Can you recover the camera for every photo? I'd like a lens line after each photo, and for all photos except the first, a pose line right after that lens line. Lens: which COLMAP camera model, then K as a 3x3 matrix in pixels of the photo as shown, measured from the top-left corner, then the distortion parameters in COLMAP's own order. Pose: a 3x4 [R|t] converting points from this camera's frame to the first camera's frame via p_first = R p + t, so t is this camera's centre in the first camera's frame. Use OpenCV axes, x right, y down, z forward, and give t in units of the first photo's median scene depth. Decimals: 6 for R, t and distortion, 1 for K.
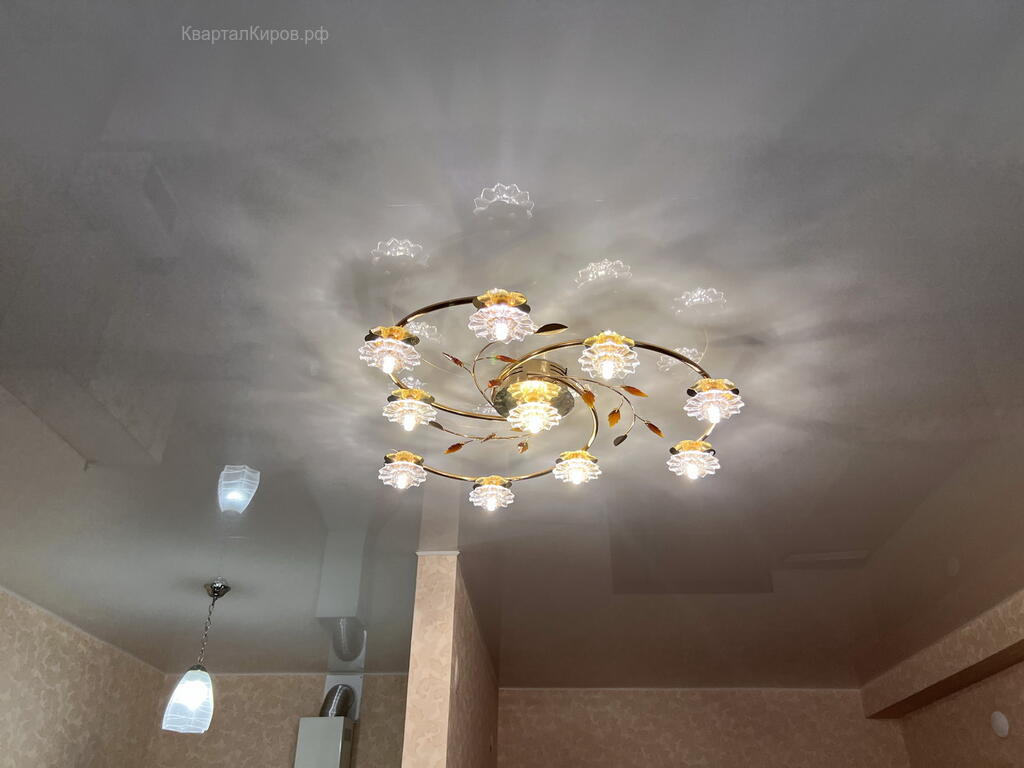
lens RADIAL K [[774.3, 0, 511.3], [0, 774.3, 397.4], [0, 0, 1]] dist [0.053059, -0.072217]
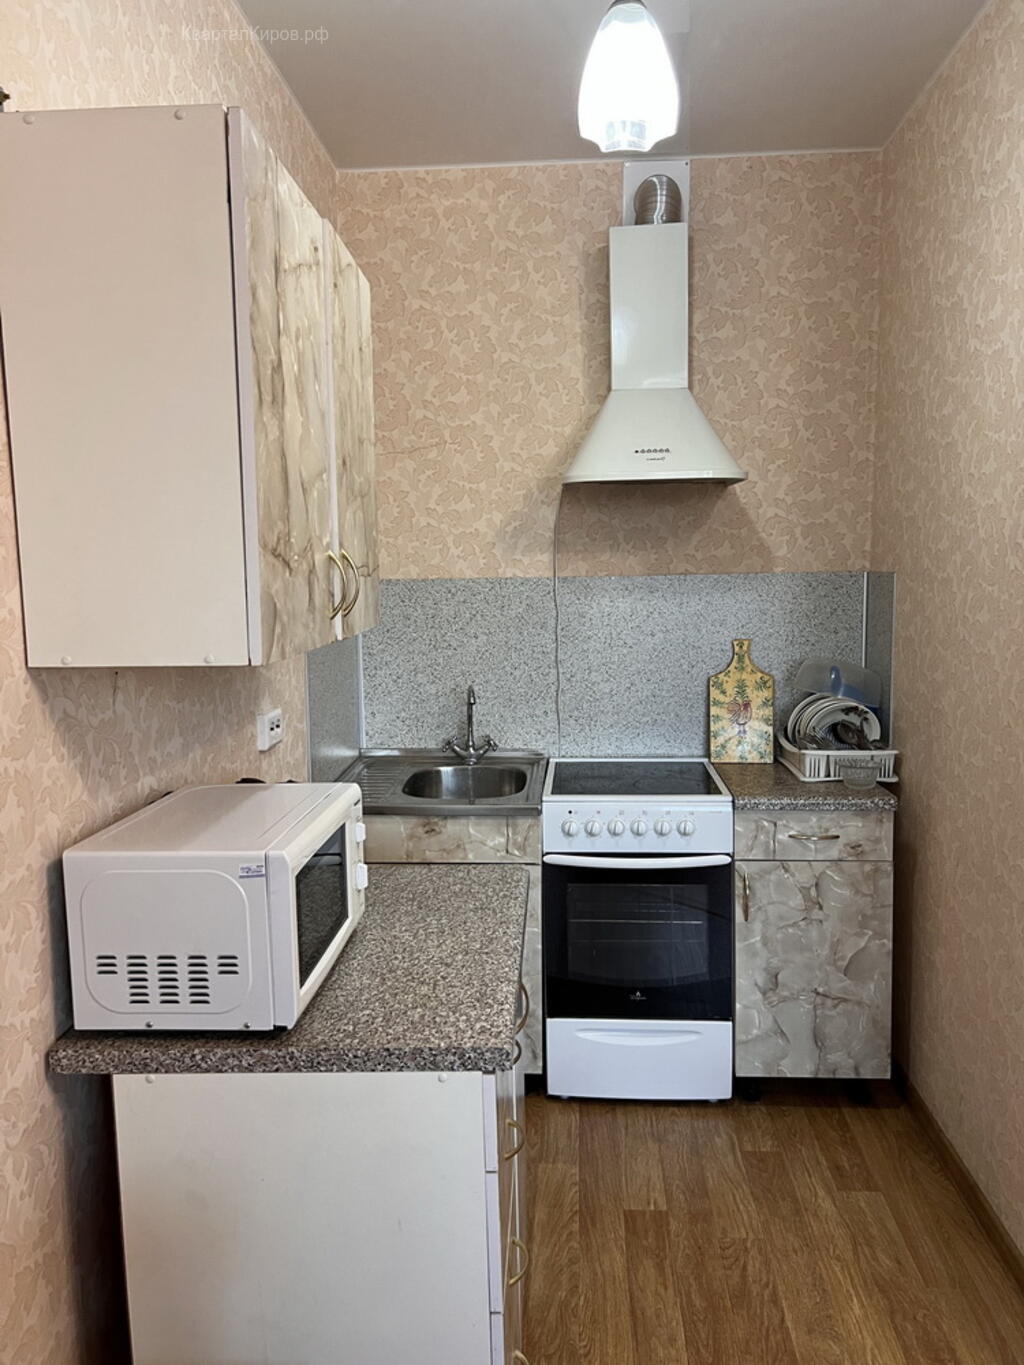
lens RADIAL K [[1032.2, 0, 523.1], [0, 1032.2, 691.1], [0, 0, 1]] dist [0.053059, -0.072217]
pose [[0.999584, -0.018685, -0.021957, -0.353013], [0.028318, 0.779295, 0.626017, 0.213229], [0.005414, -0.626379, 0.779500, 0.206381]]
